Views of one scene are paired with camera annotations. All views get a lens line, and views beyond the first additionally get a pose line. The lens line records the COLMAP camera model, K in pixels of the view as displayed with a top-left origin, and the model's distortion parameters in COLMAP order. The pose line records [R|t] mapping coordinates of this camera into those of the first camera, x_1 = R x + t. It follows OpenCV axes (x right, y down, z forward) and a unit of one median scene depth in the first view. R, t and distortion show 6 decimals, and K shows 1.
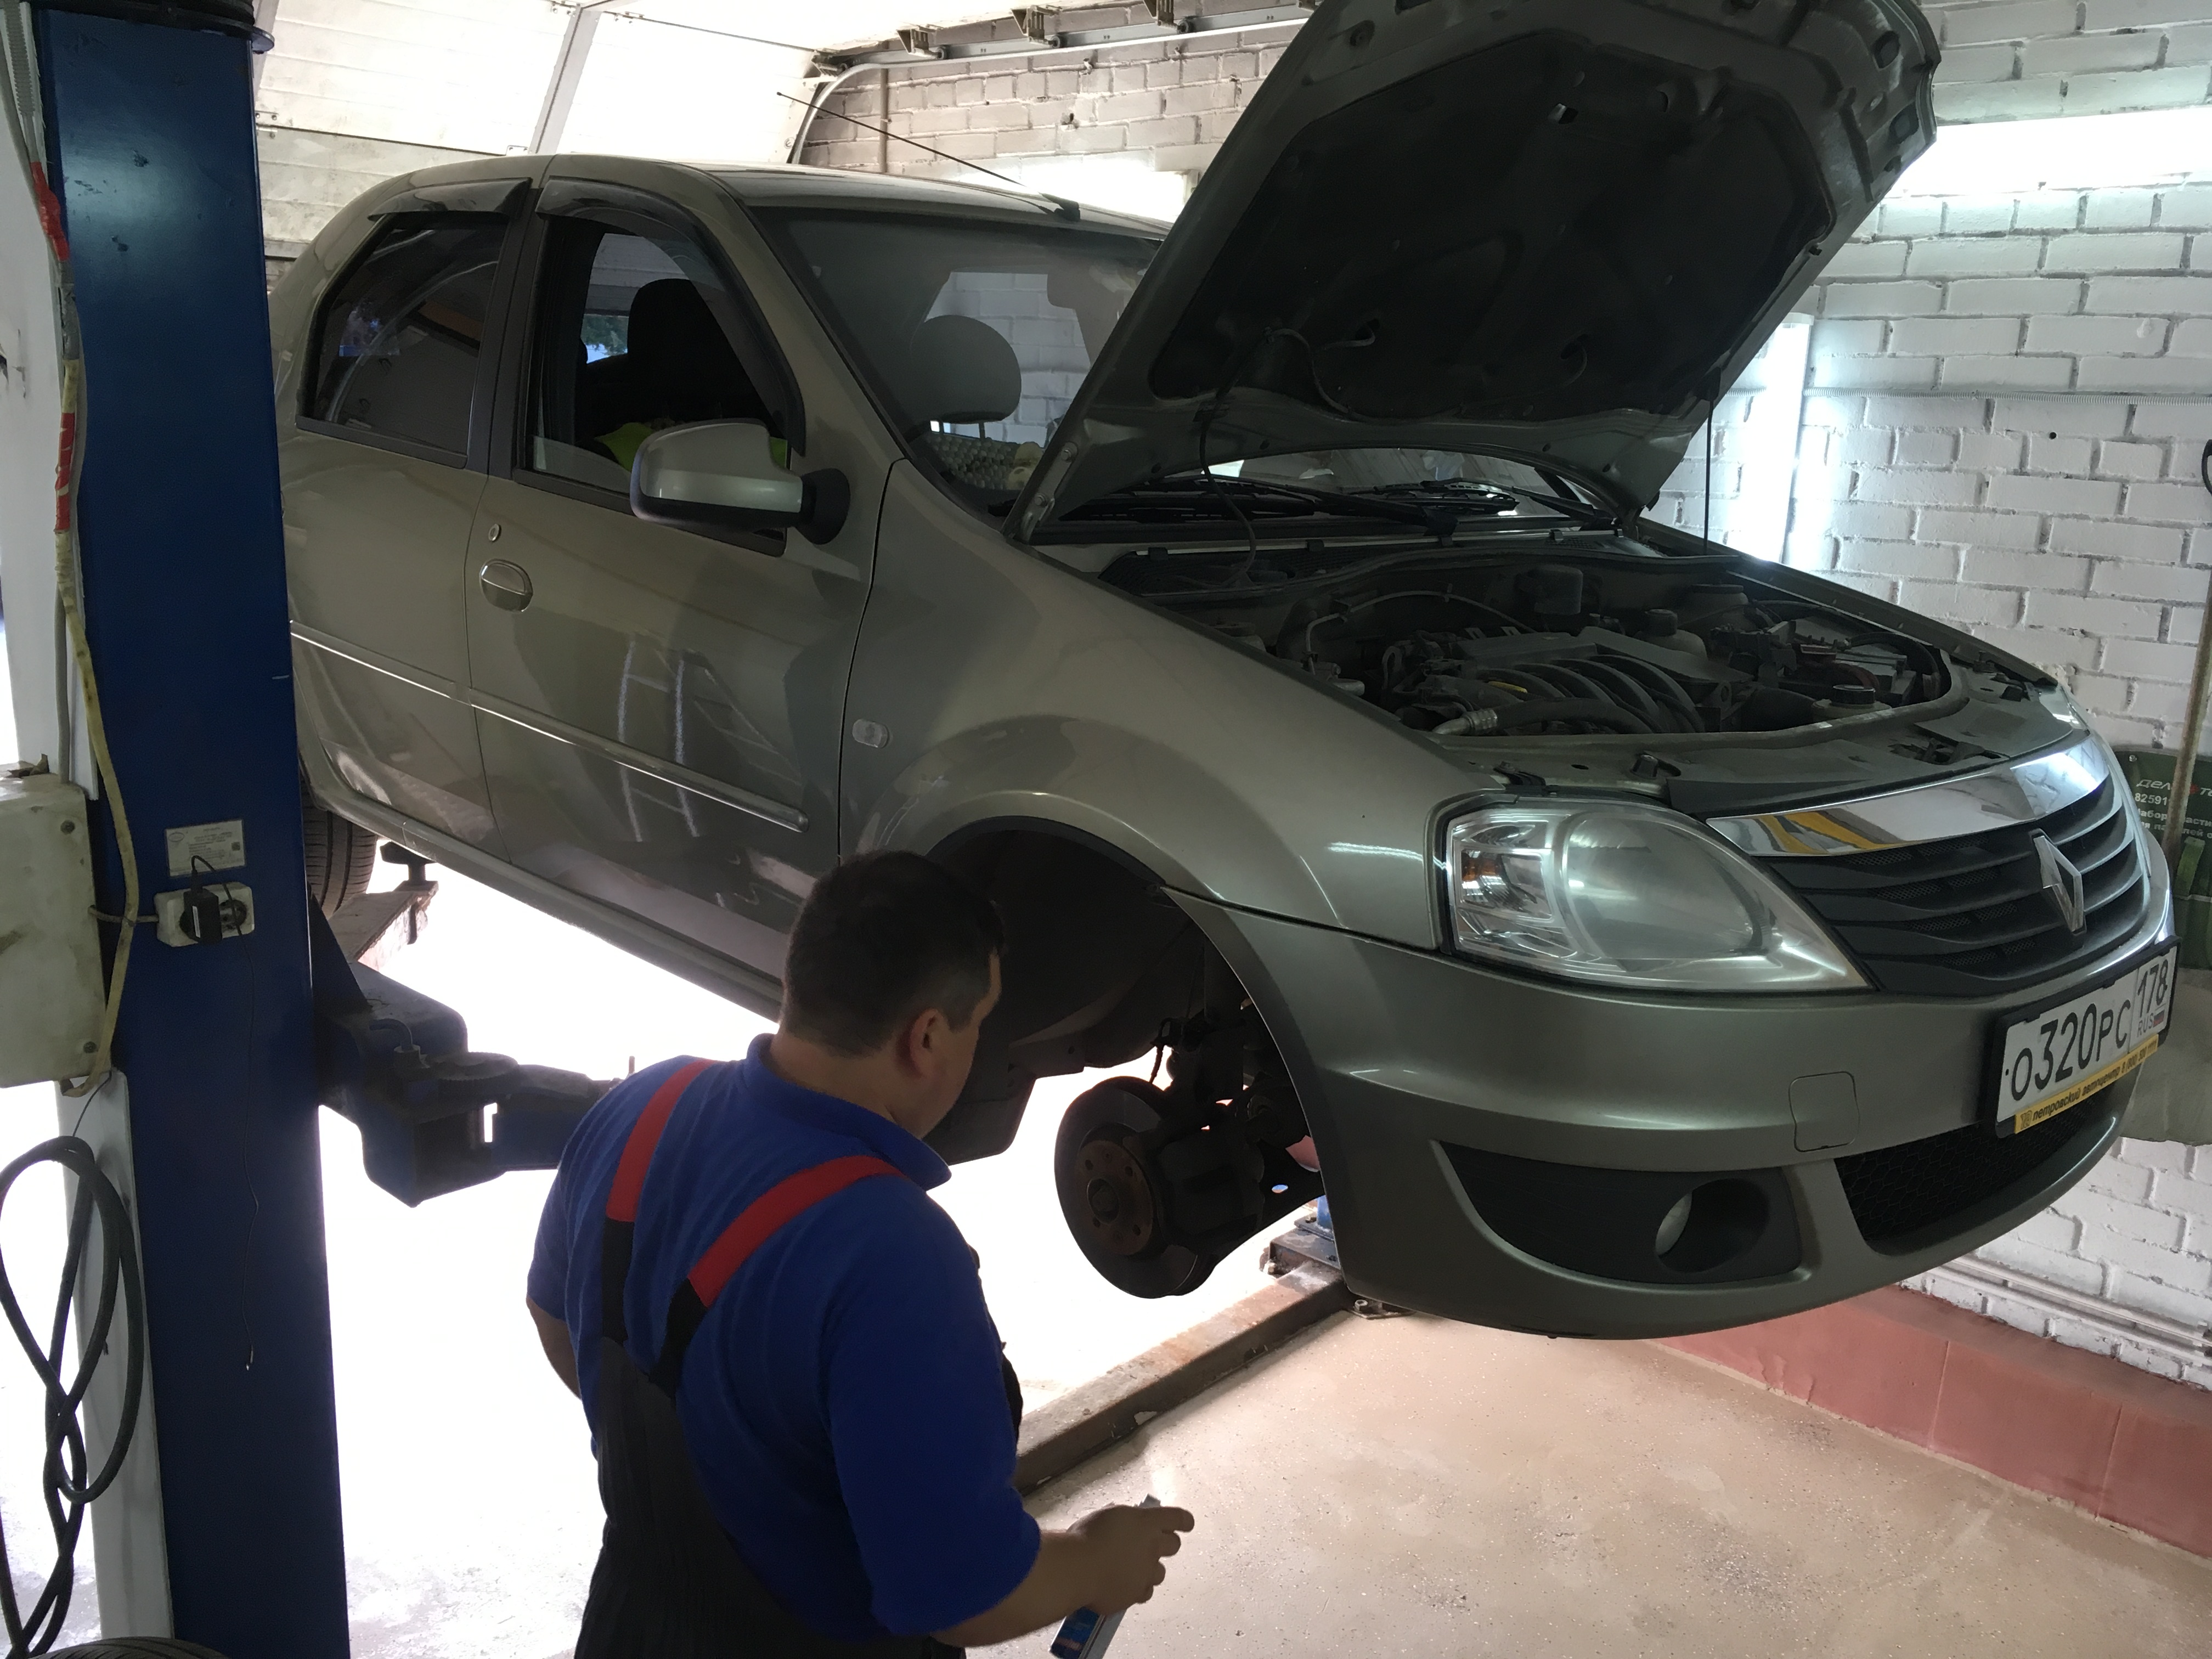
lens RADIAL K [[1863.3, 0, 1105.1], [0, 1863.3, 835.2], [0, 0, 1]] dist [0.056231, -0.025677]
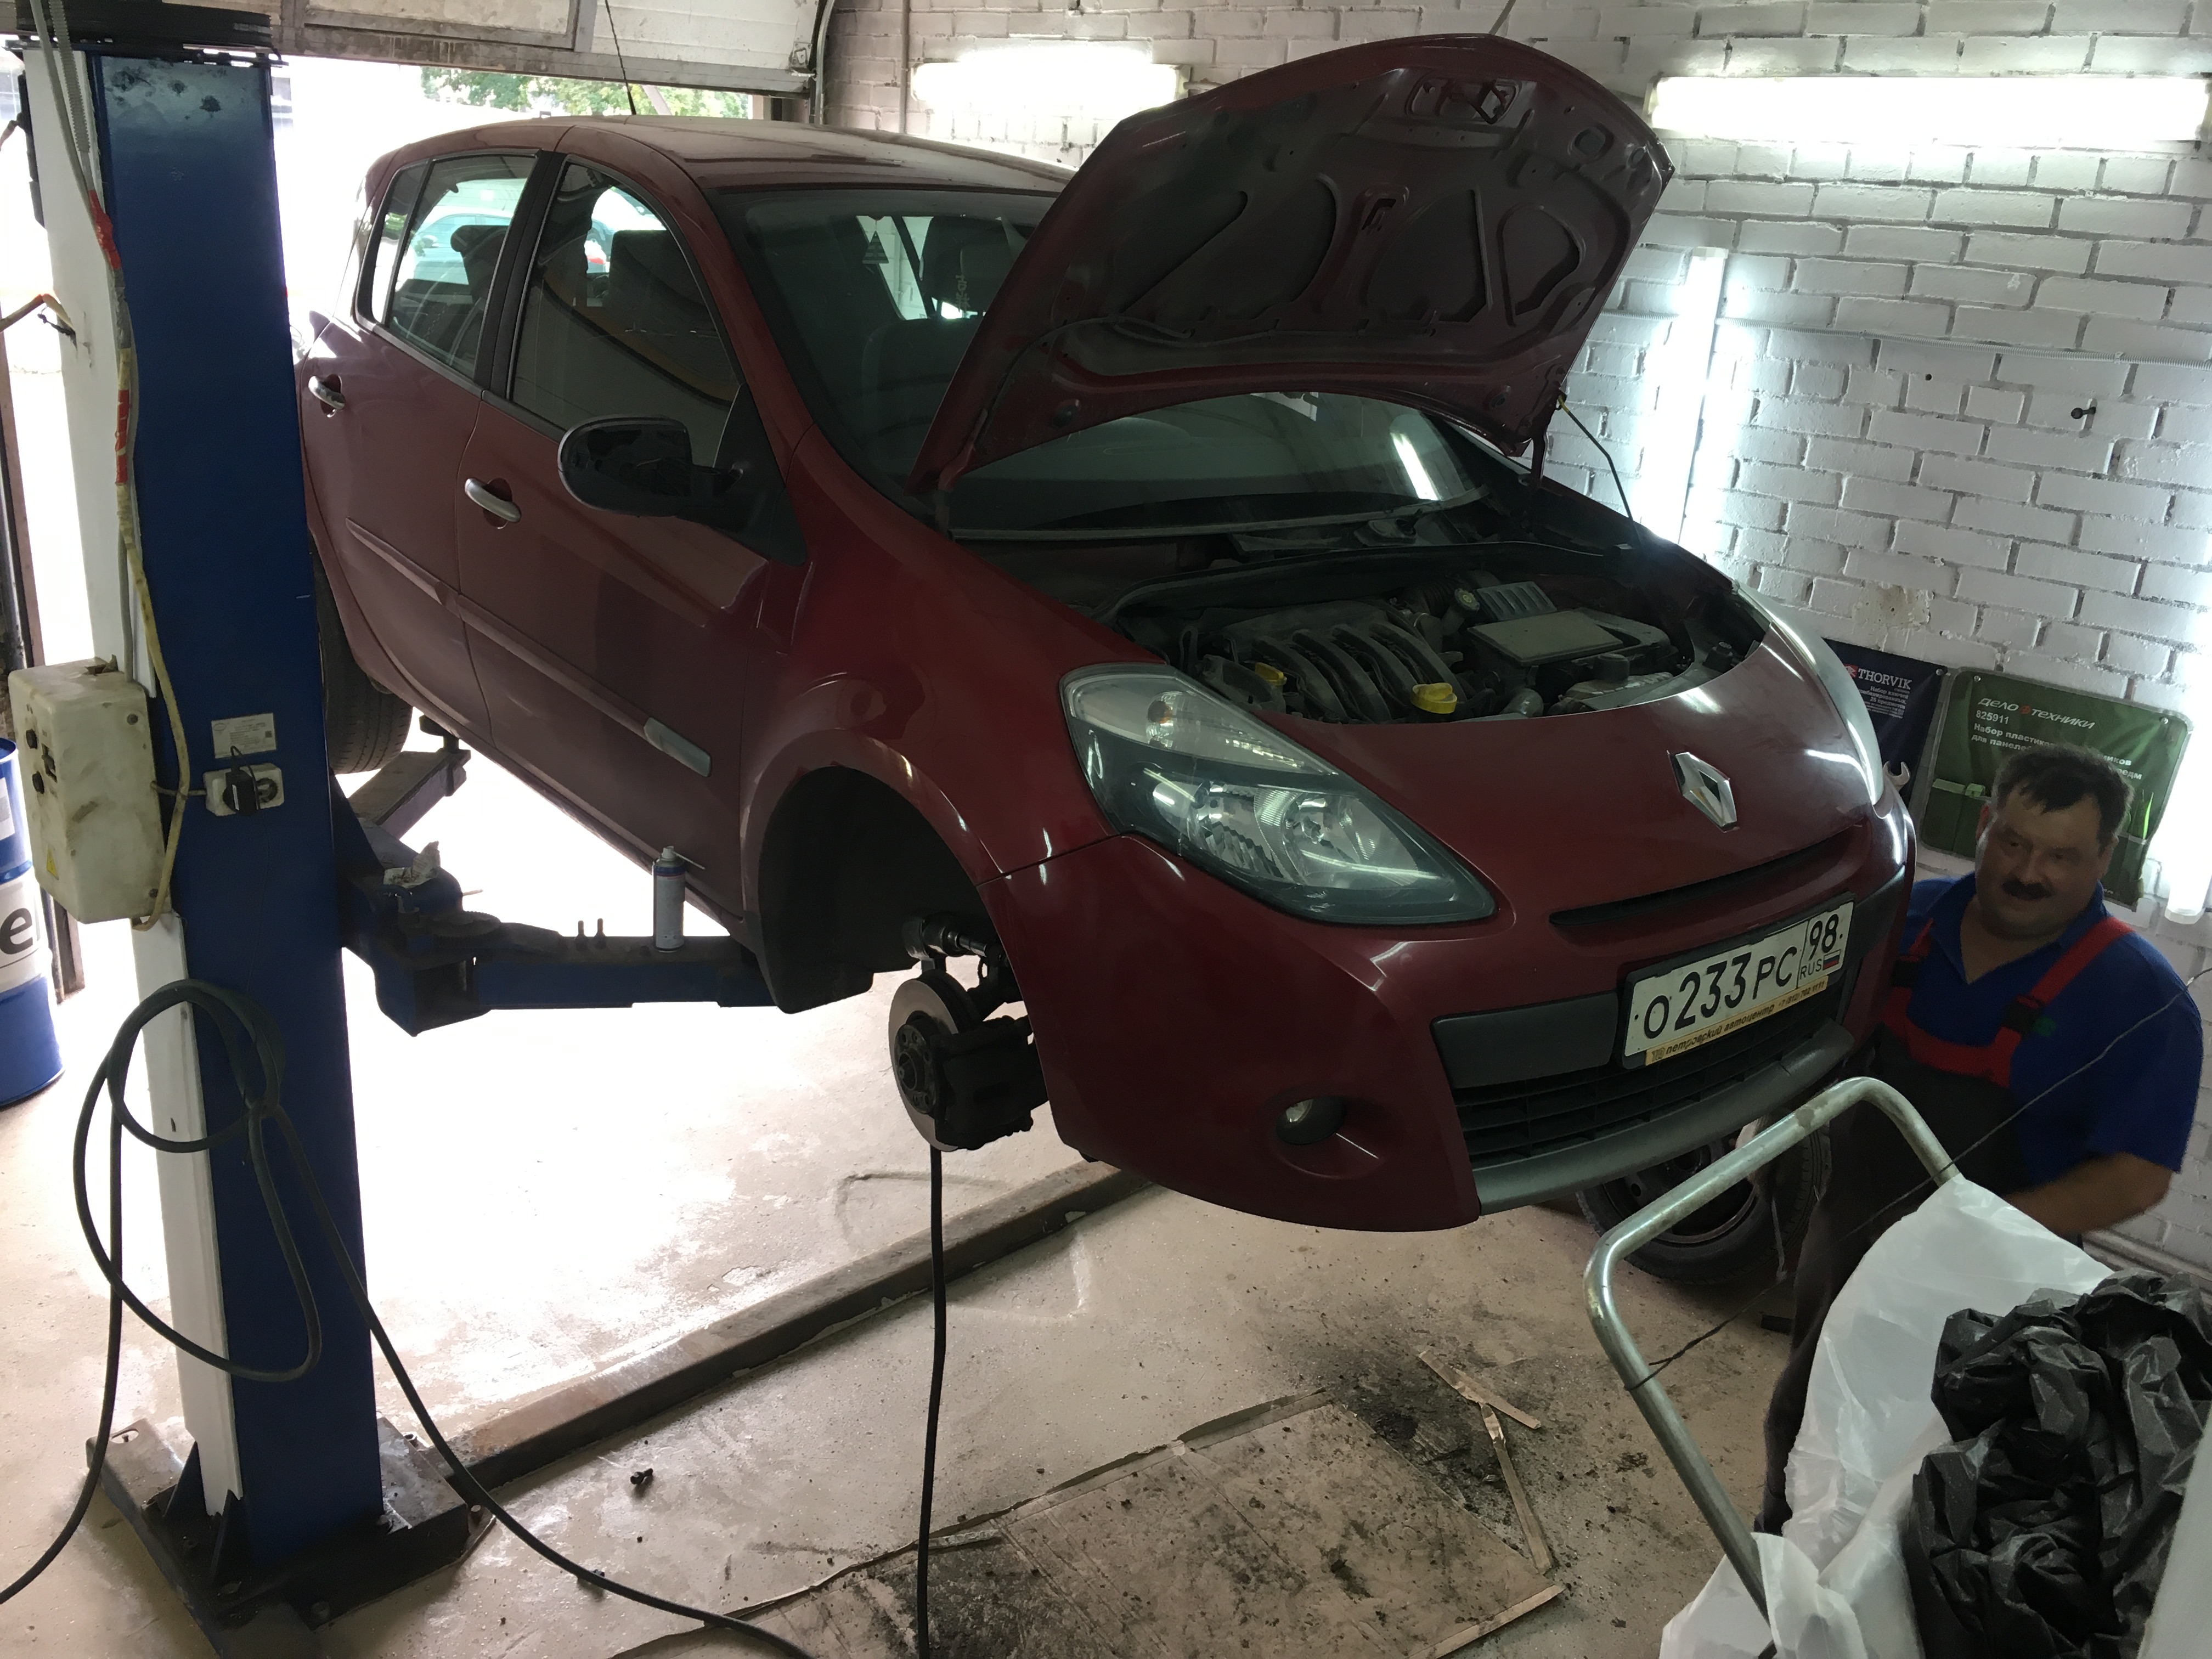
lens RADIAL K [[1863.3, 0, 1106.1], [0, 1863.3, 821.4], [0, 0, 1]] dist [0.056231, -0.025677]
pose [[0.998313, 0.039411, -0.042644, 0.089558], [-0.034923, 0.994243, 0.101296, -0.052971], [0.046390, -0.099636, 0.993942, -0.128904]]
